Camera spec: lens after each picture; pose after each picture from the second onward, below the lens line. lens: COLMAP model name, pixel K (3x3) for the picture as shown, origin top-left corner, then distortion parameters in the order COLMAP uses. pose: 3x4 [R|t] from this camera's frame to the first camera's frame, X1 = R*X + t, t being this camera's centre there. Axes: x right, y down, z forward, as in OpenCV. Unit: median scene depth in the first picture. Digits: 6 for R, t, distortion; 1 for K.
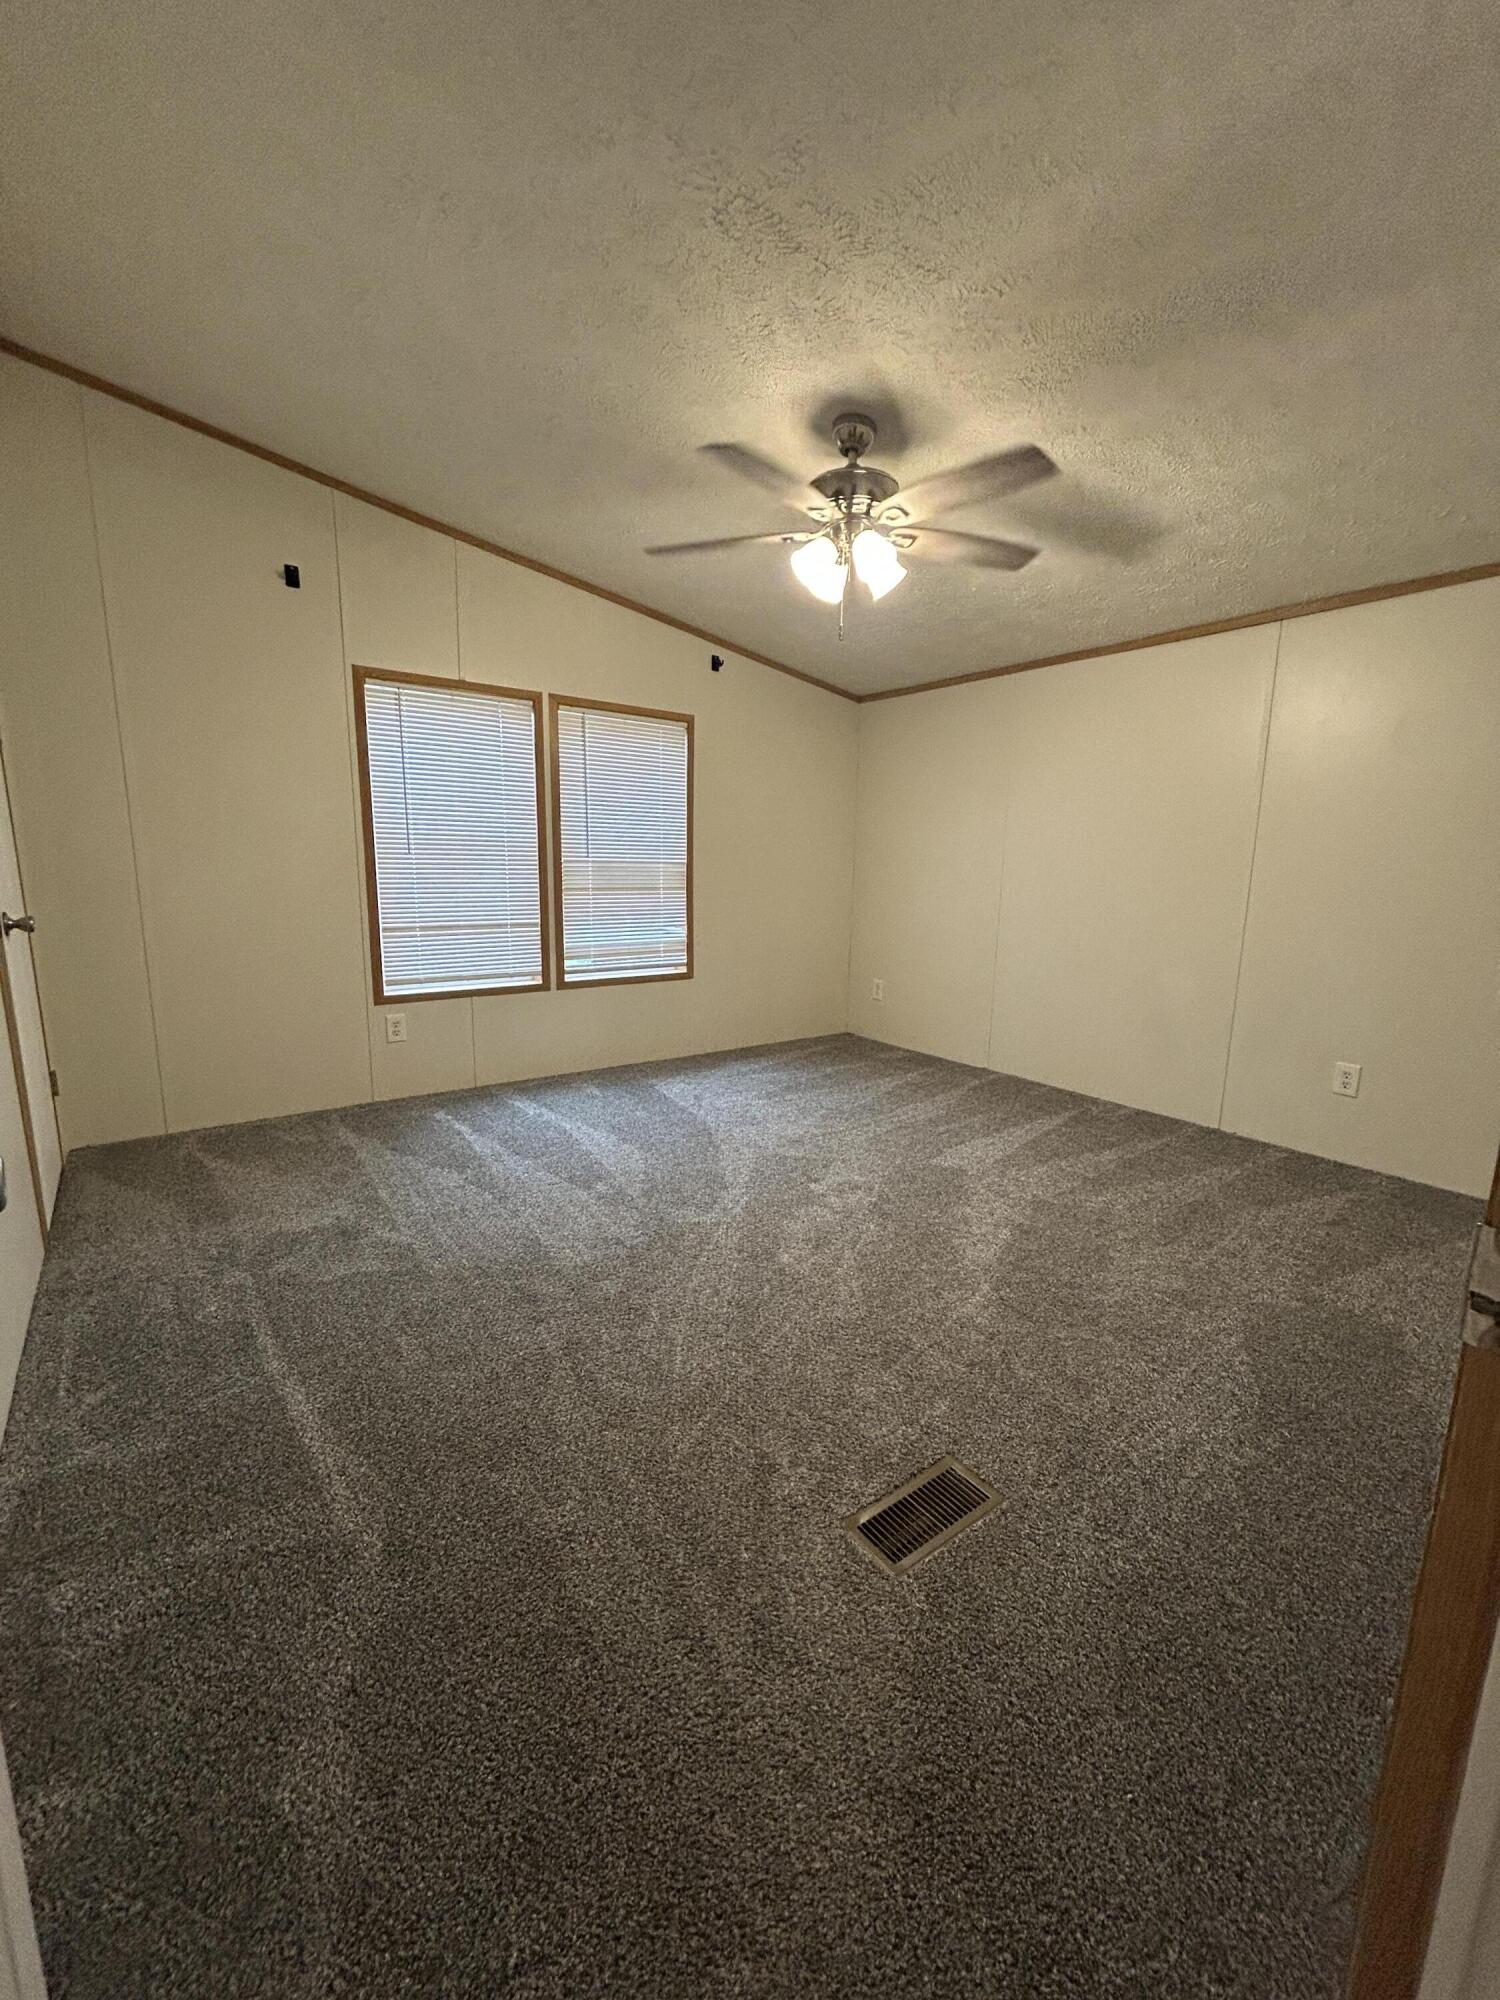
lens RADIAL K [[804.4, 0, 754.5], [0, 804.4, 993.9], [0, 0, 1]] dist [0.000312, 0.000048]
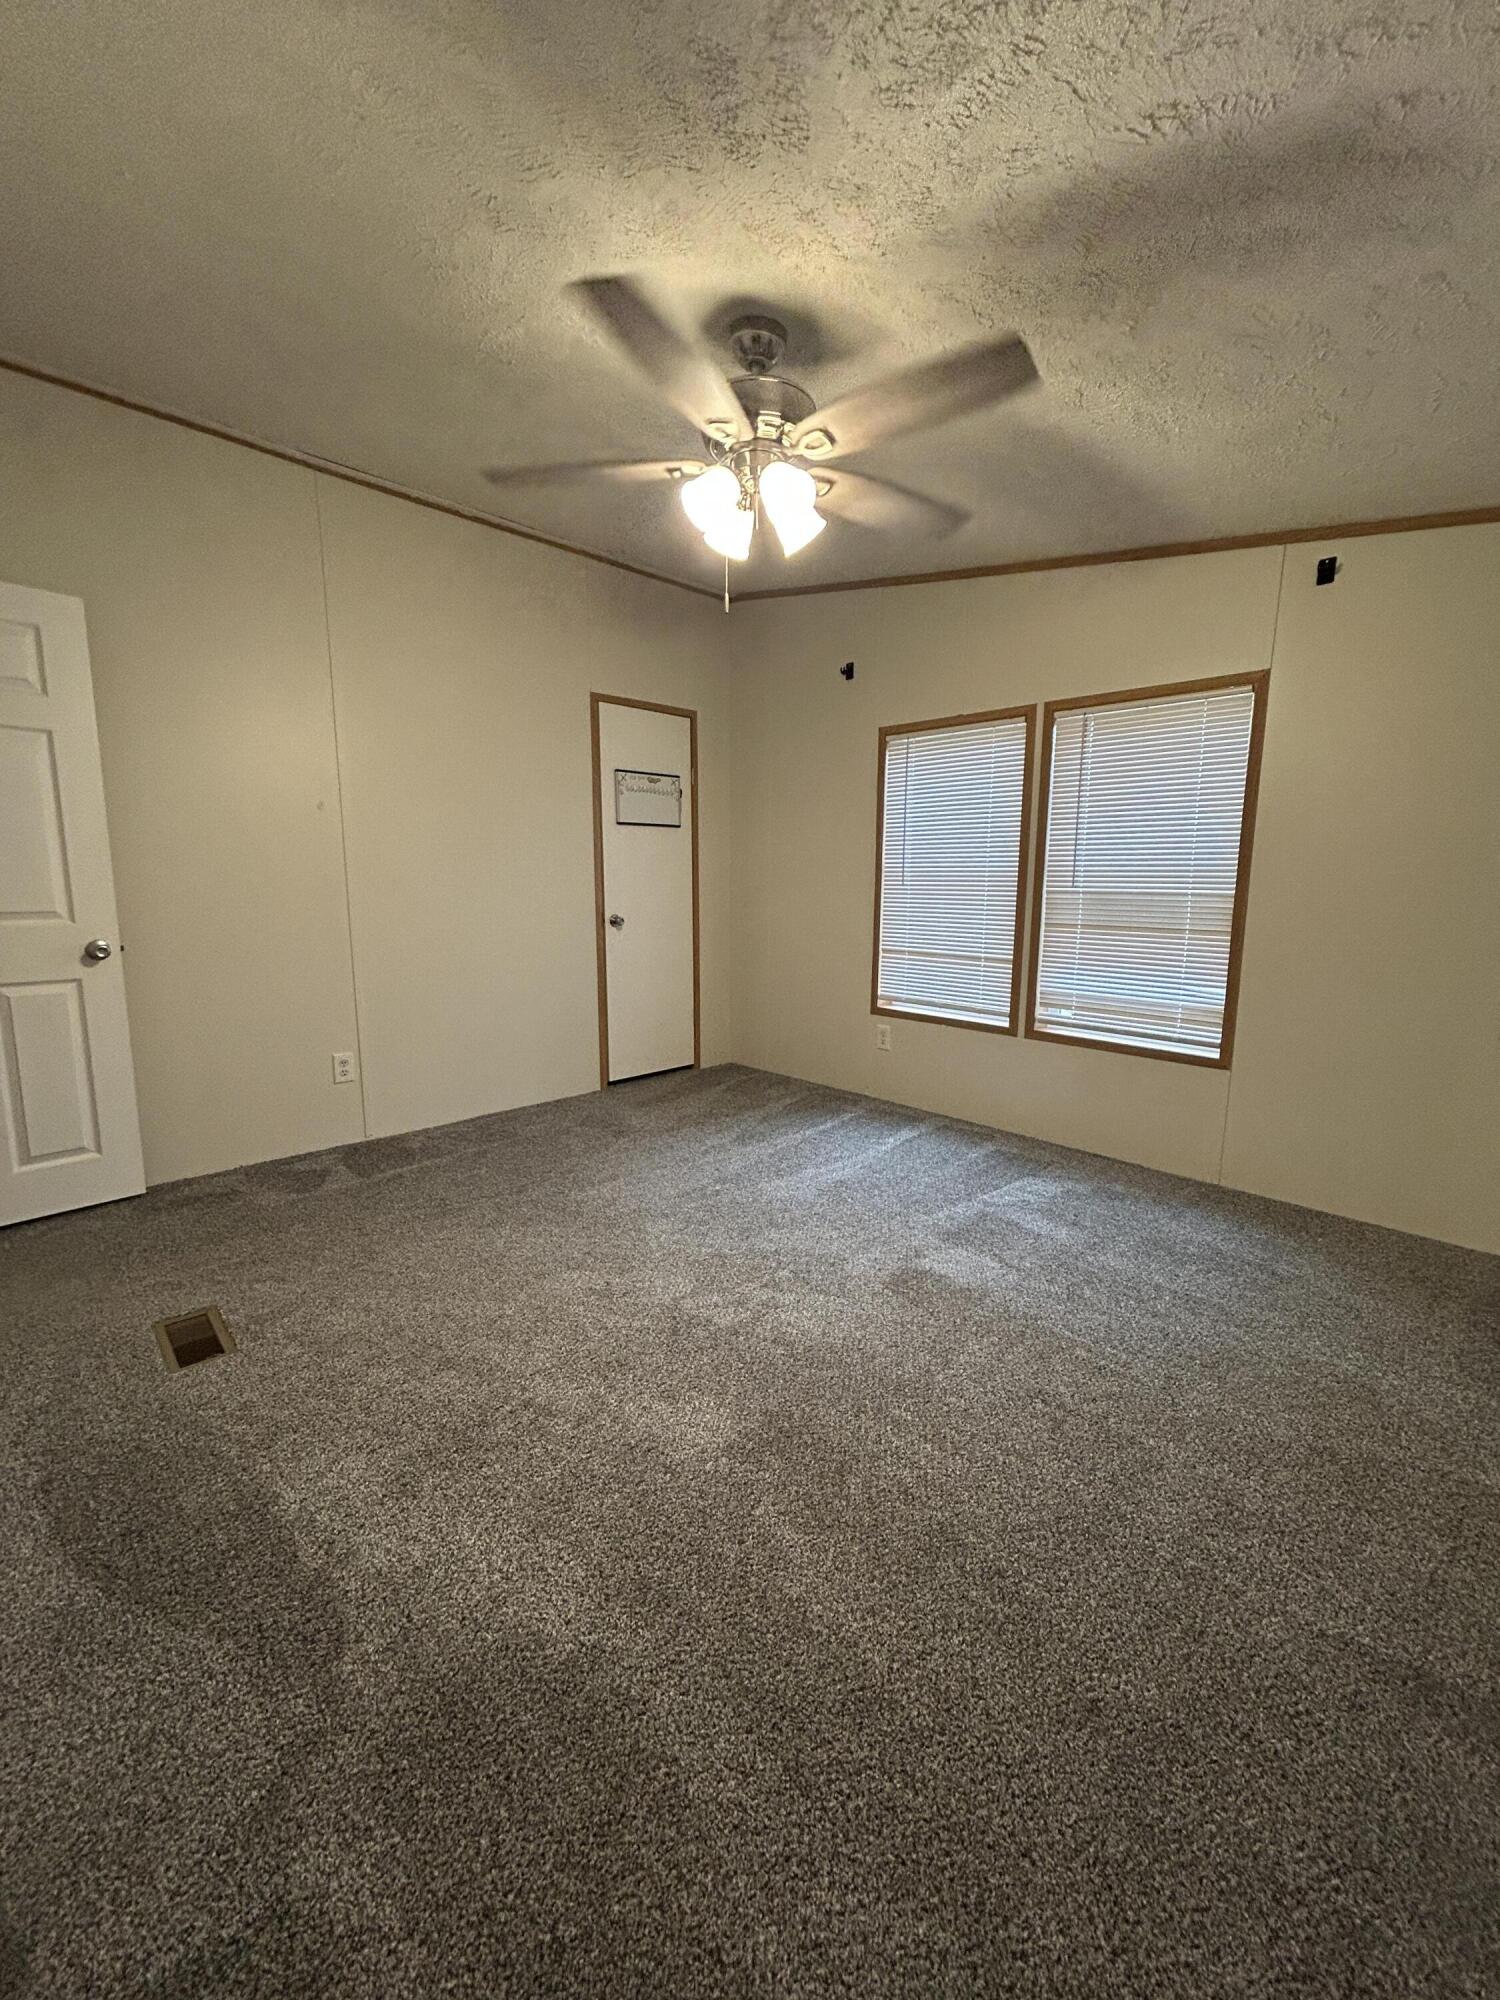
lens RADIAL K [[796.0, 0, 754.6], [0, 796.0, 999.5], [0, 0, 1]] dist [-0.001062, -0.000155]
pose [[0.136147, 0.128740, -0.982288, 0.609754], [-0.172512, 0.979453, 0.104458, -0.092797], [0.975553, 0.155235, 0.155559, 0.617663]]
